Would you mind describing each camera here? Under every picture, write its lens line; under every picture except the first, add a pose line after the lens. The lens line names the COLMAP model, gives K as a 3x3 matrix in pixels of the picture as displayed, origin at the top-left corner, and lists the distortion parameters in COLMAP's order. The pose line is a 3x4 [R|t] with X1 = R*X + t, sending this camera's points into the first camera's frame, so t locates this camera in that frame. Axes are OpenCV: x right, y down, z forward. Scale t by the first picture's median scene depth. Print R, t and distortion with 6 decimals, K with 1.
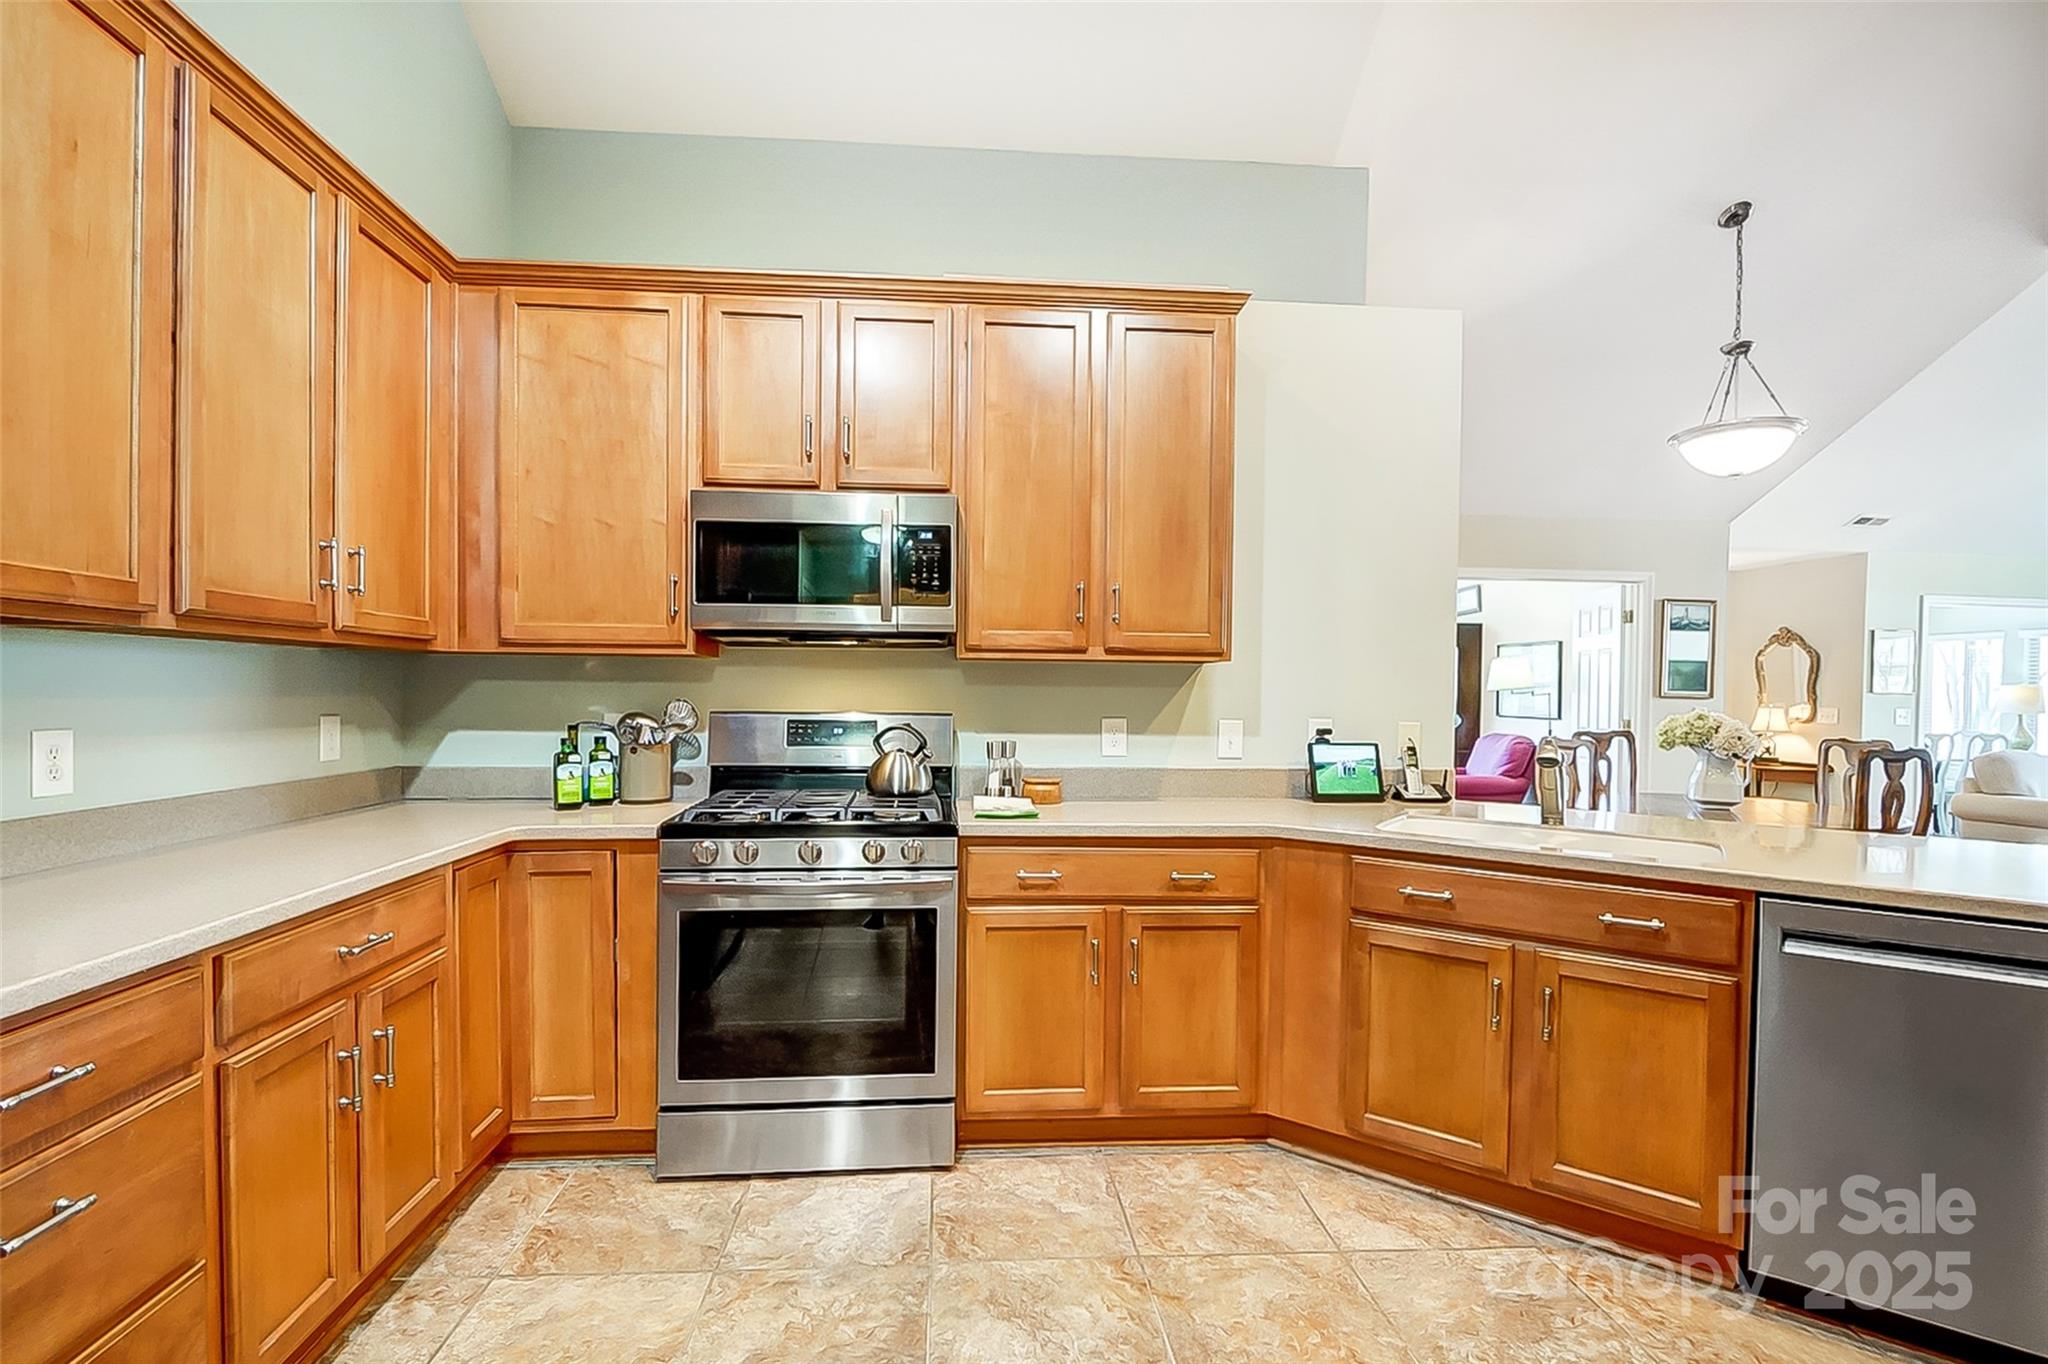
lens RADIAL K [[937.3, 0, 1007.0], [0, 937.3, 699.4], [0, 0, 1]] dist [0.000192, 0.000147]
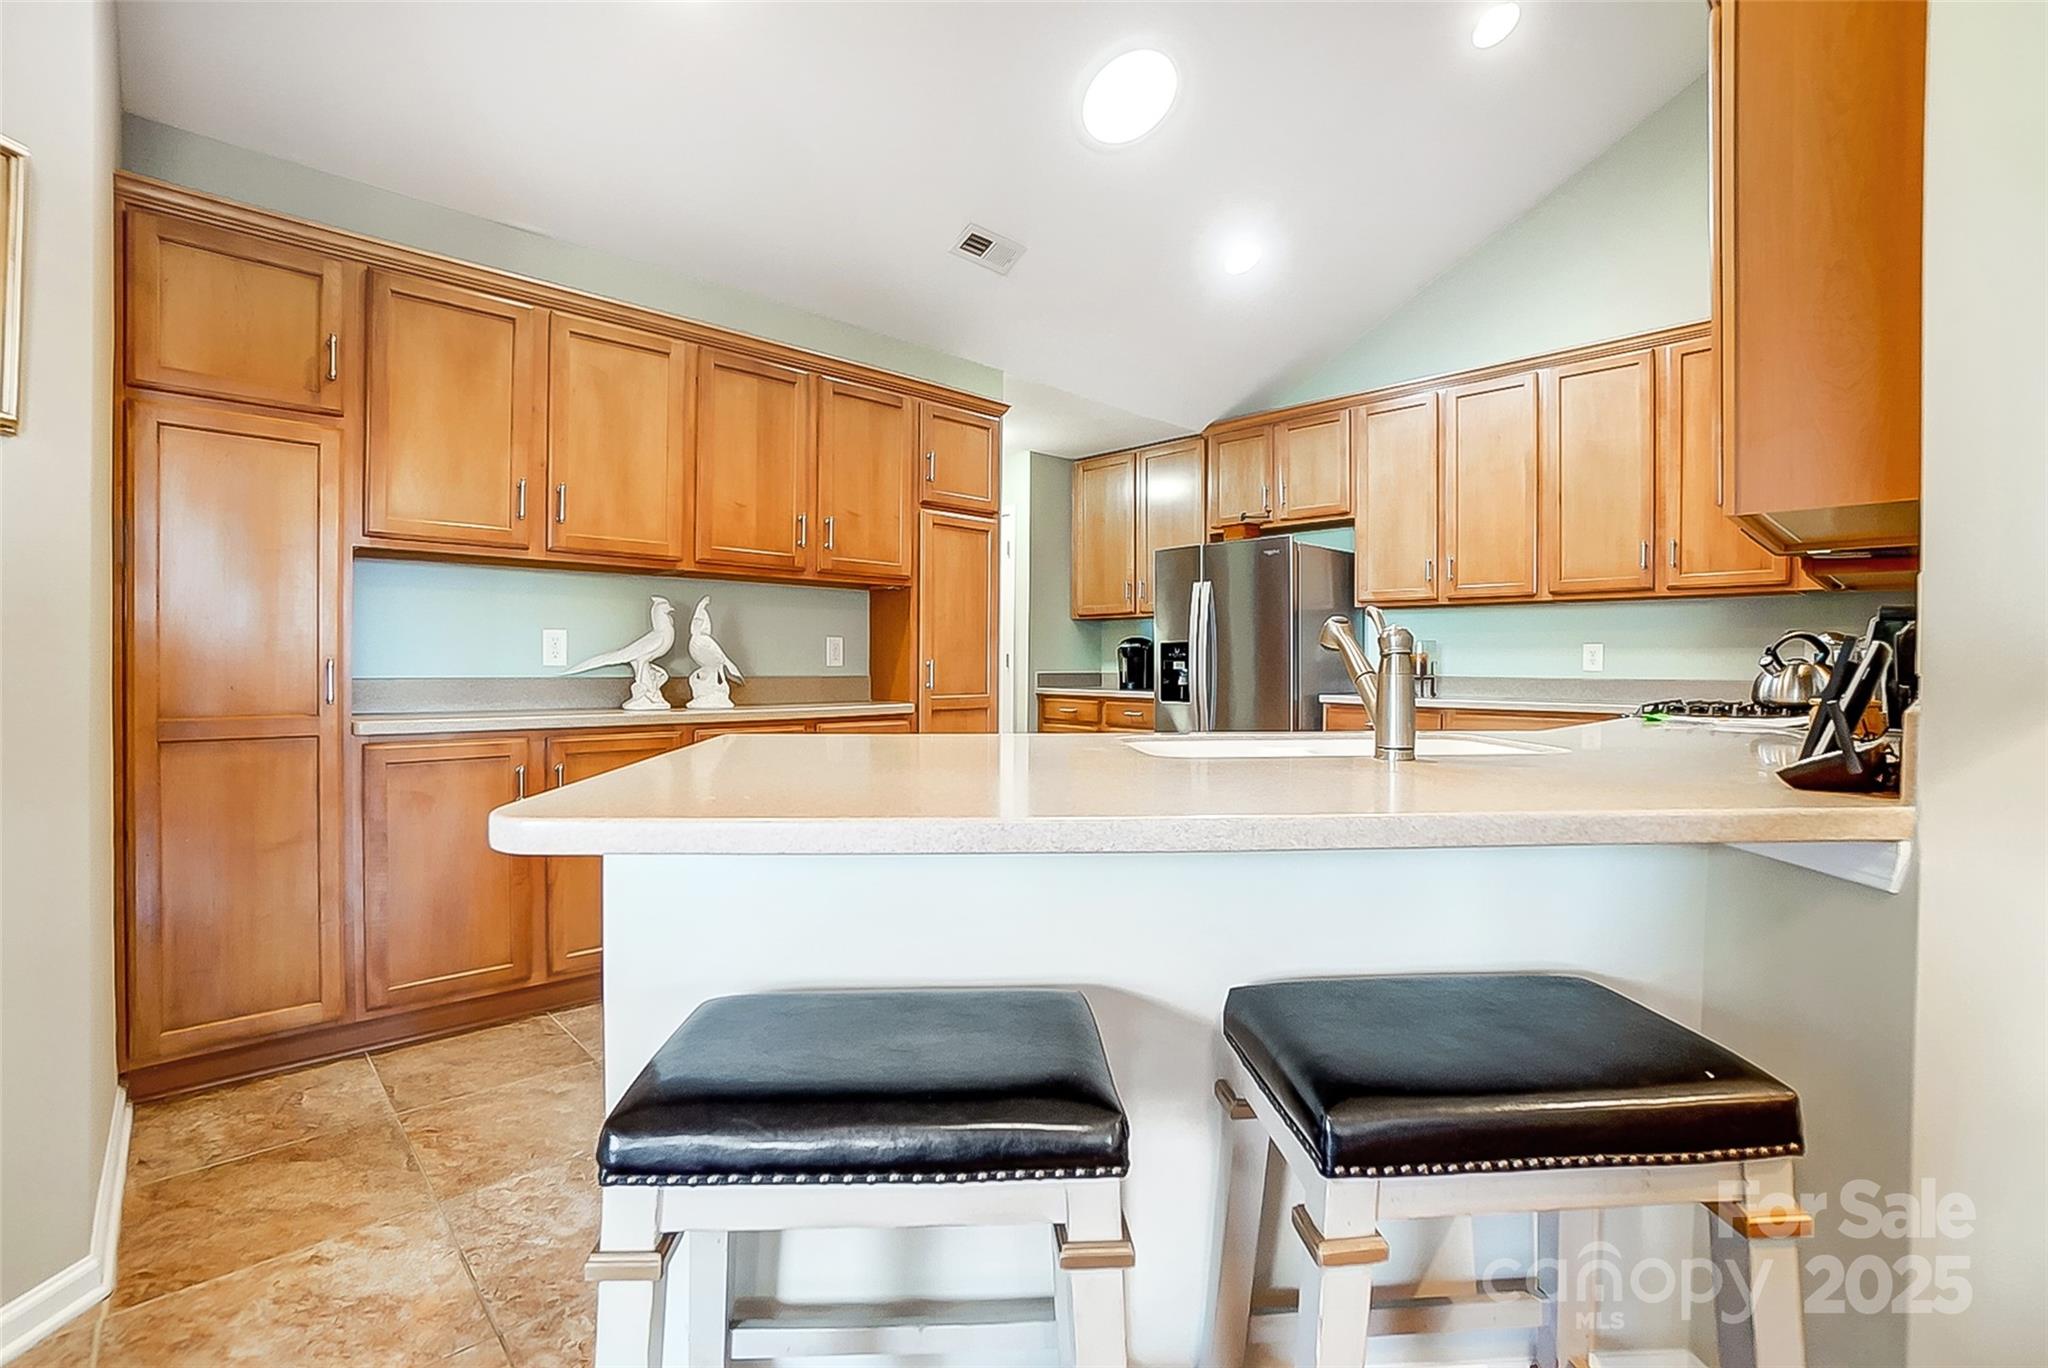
lens RADIAL K [[912.9, 0, 1017.0], [0, 912.9, 679.5], [0, 0, 1]] dist [-0.070056, 0.024671]
pose [[-0.771743, -0.004880, -0.635916, 1.050891], [-0.021175, 0.999613, 0.018026, 0.076679], [0.635582, 0.027377, -0.771548, 1.214689]]
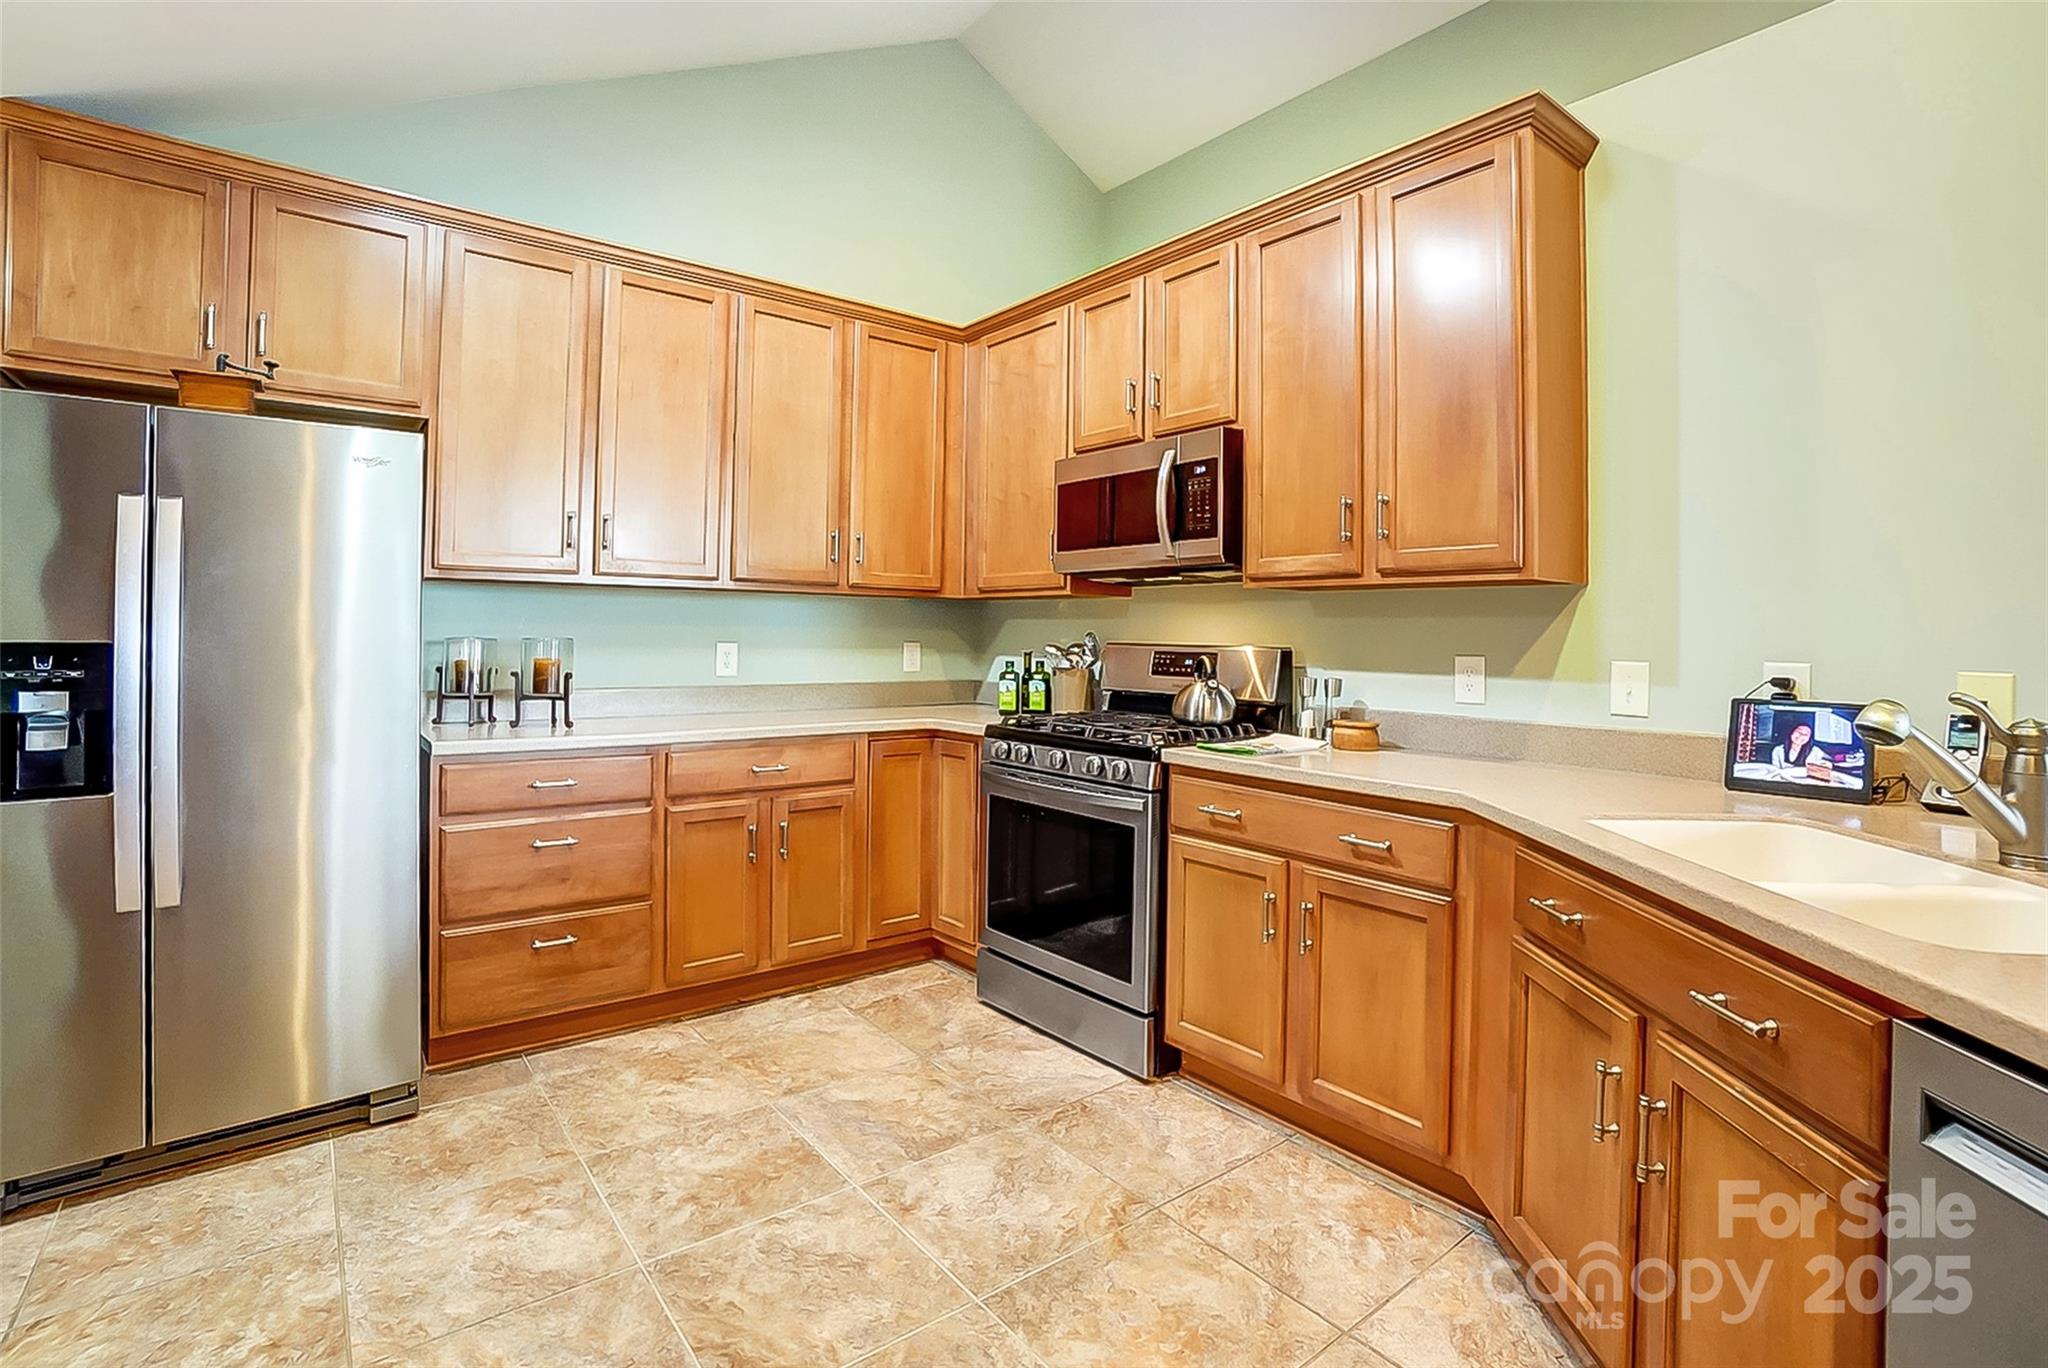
lens RADIAL K [[965.0, 0, 1025.3], [0, 965.0, 616.6], [0, 0, 1]] dist [-0.055841, 0.018721]
pose [[0.563347, -0.016363, -0.826058, 0.660421], [-0.015903, 0.999404, -0.030642, 0.019741], [0.826067, 0.030399, 0.562751, 0.252744]]
